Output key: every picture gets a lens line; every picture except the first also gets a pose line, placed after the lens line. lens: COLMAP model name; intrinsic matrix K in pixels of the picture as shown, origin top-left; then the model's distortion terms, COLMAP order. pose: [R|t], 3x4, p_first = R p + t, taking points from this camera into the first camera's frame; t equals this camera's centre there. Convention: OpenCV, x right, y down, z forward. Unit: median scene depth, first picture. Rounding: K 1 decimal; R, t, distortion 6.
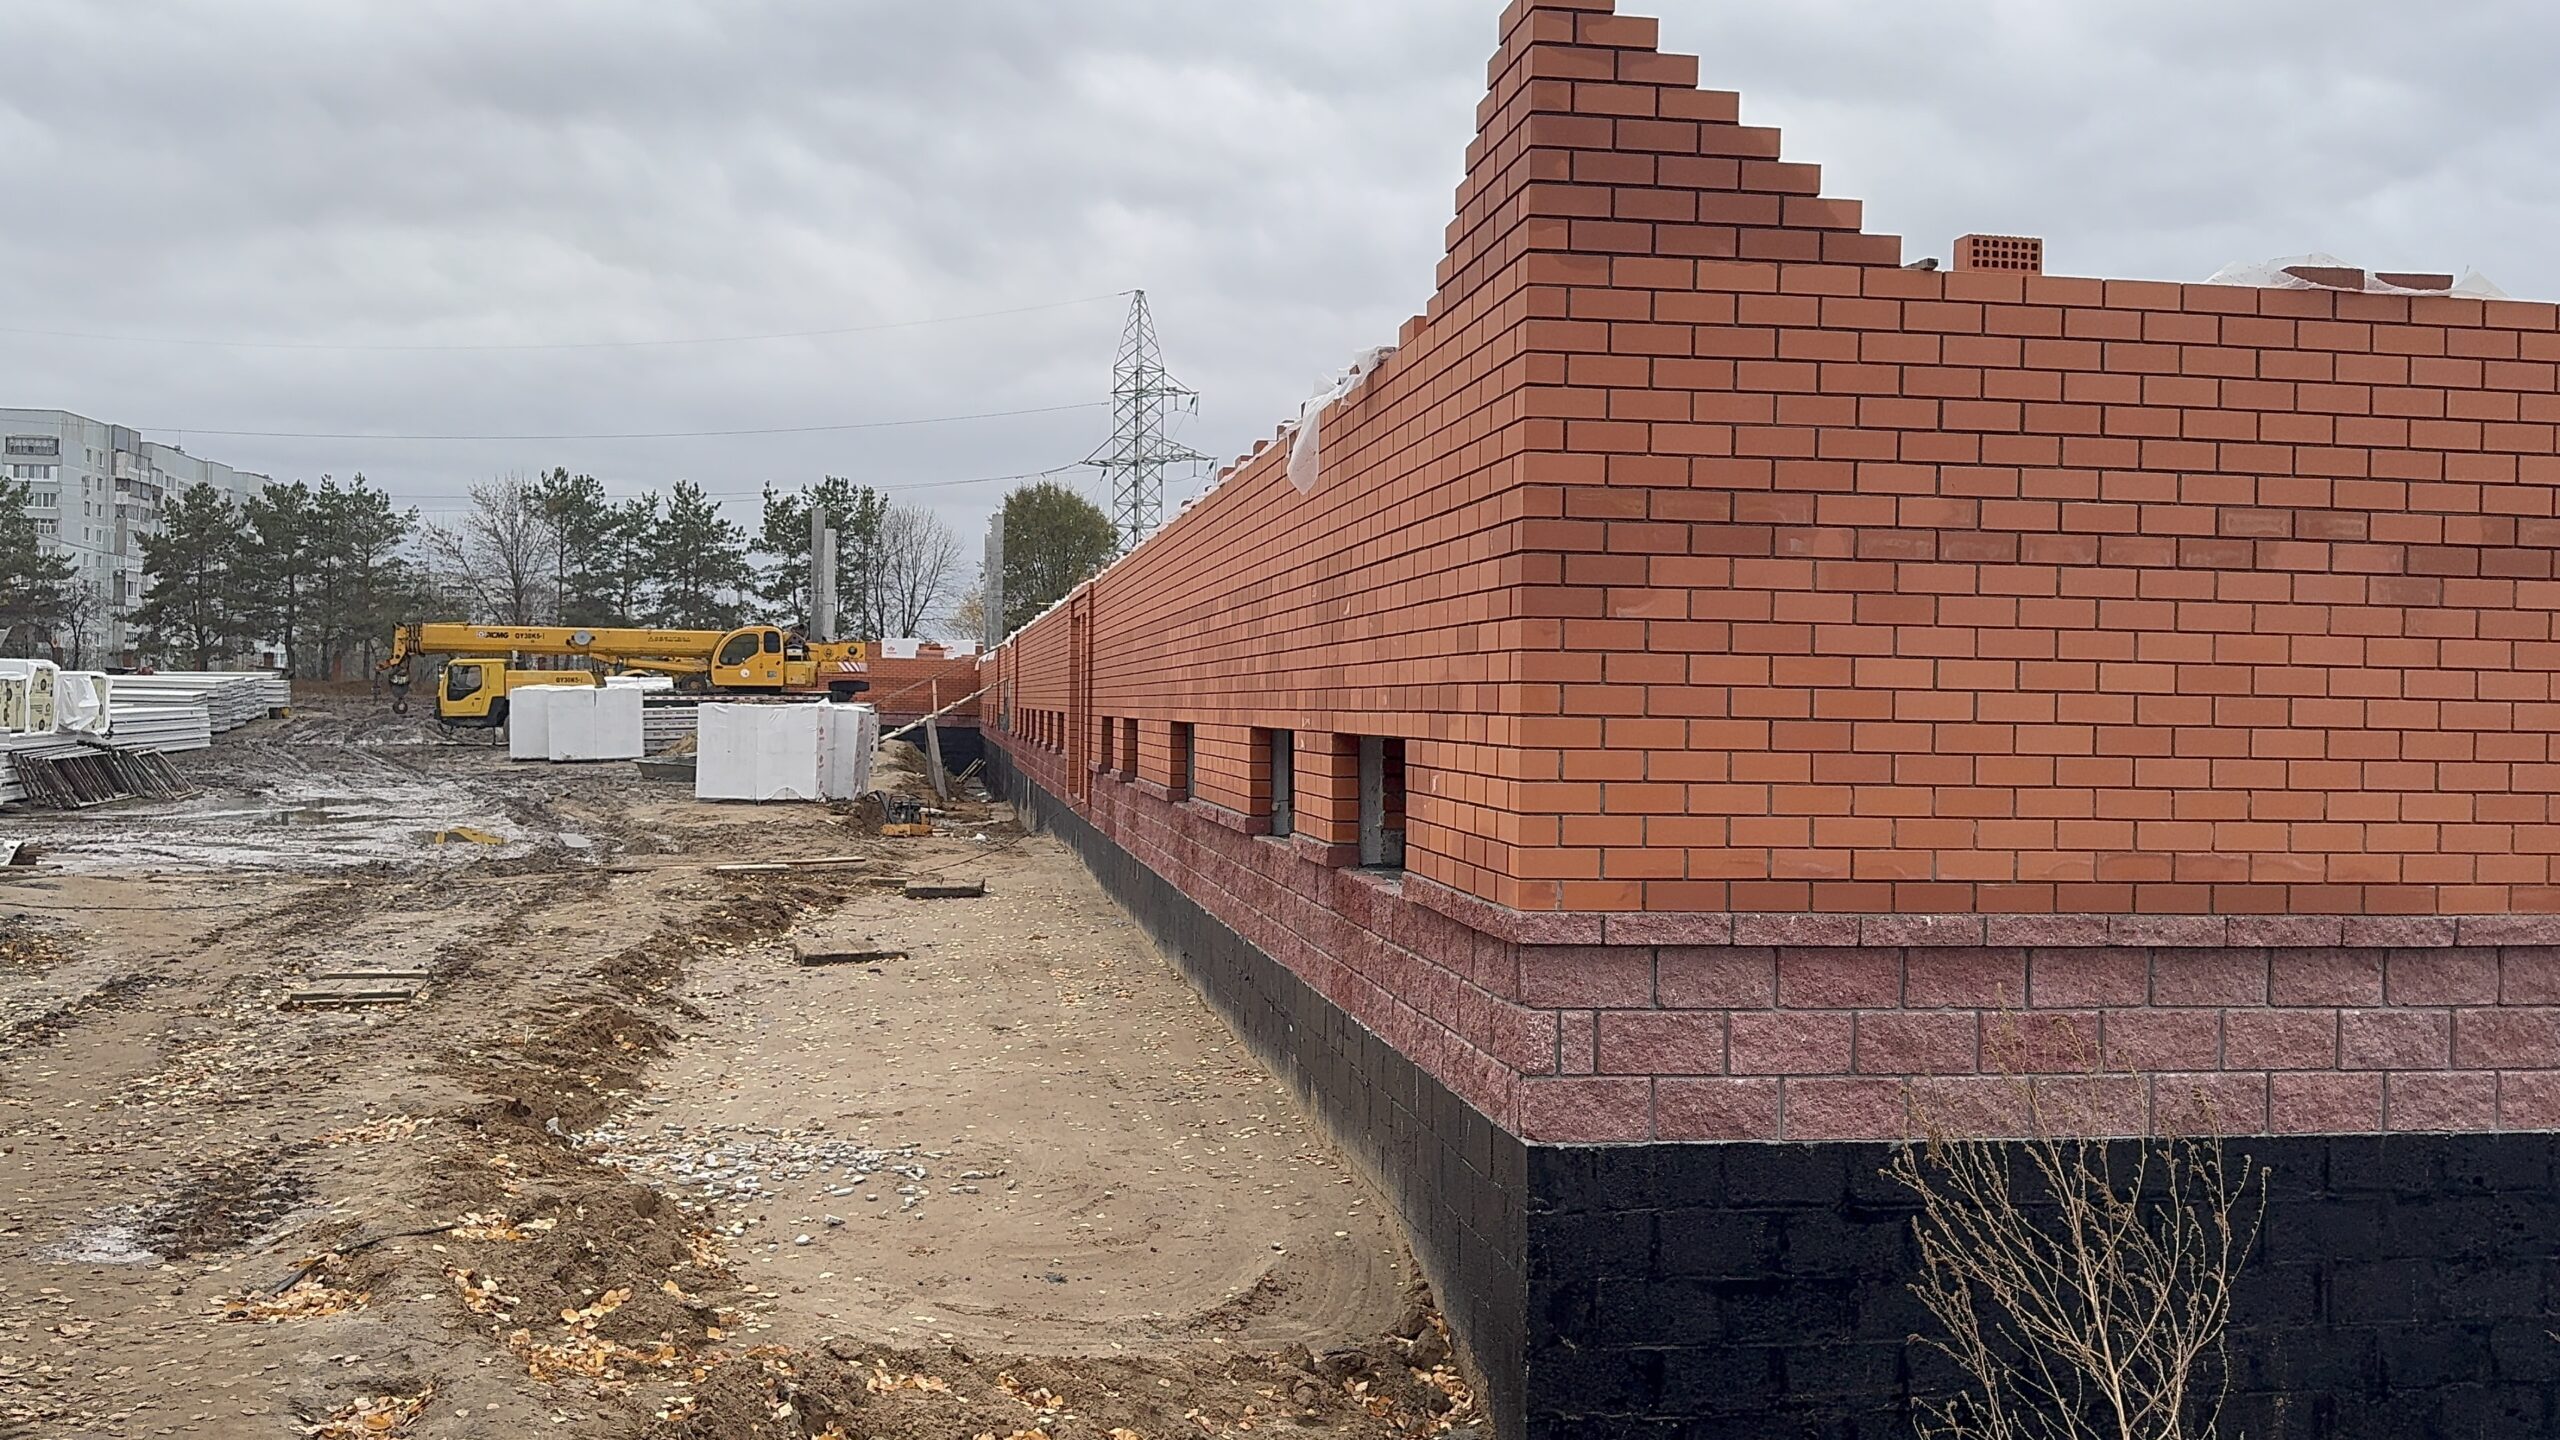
lens RADIAL K [[2129.2, 0, 1218.3], [0, 2129.2, 721.7], [0, 0, 1]] dist [0.054881, -0.102284]
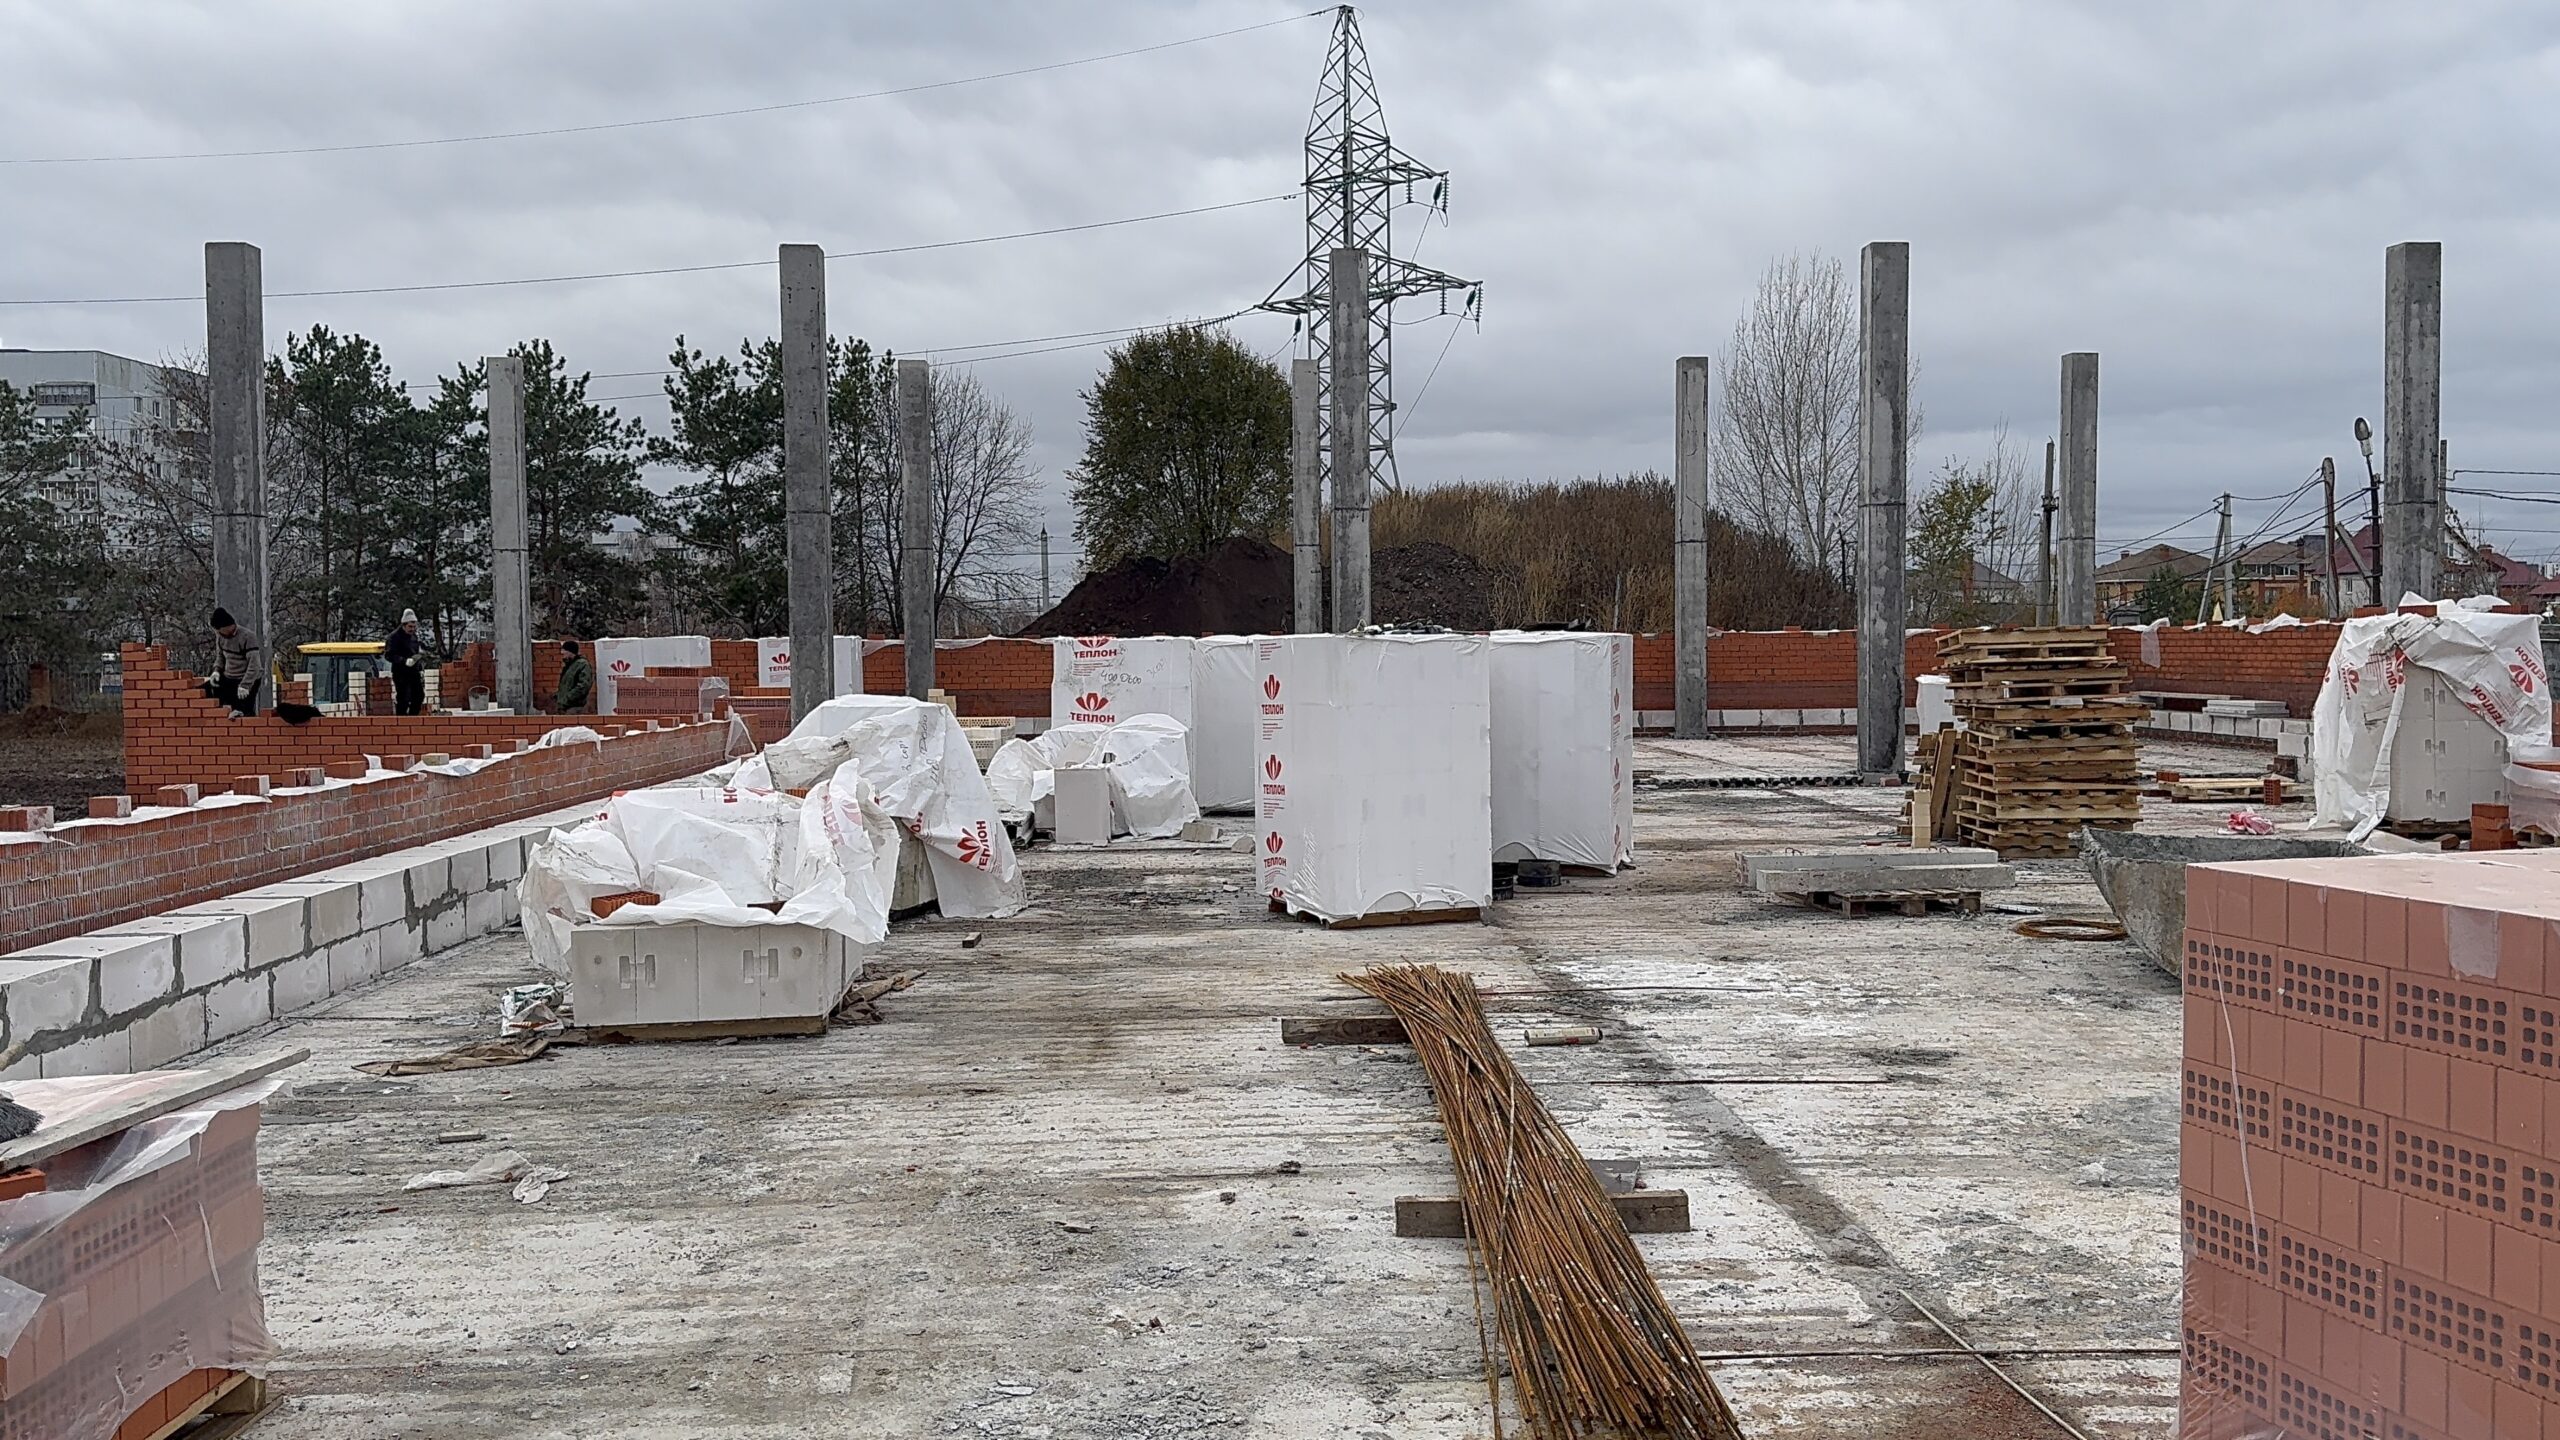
lens RADIAL K [[2129.2, 0, 1277.5], [0, 2129.2, 725.0], [0, 0, 1]] dist [0.054881, -0.102284]
pose [[0.995380, -0.023498, -0.093091, -0.050399], [0.026266, 0.999245, 0.028623, -0.207988], [0.092348, -0.030936, 0.995246, 4.182296]]
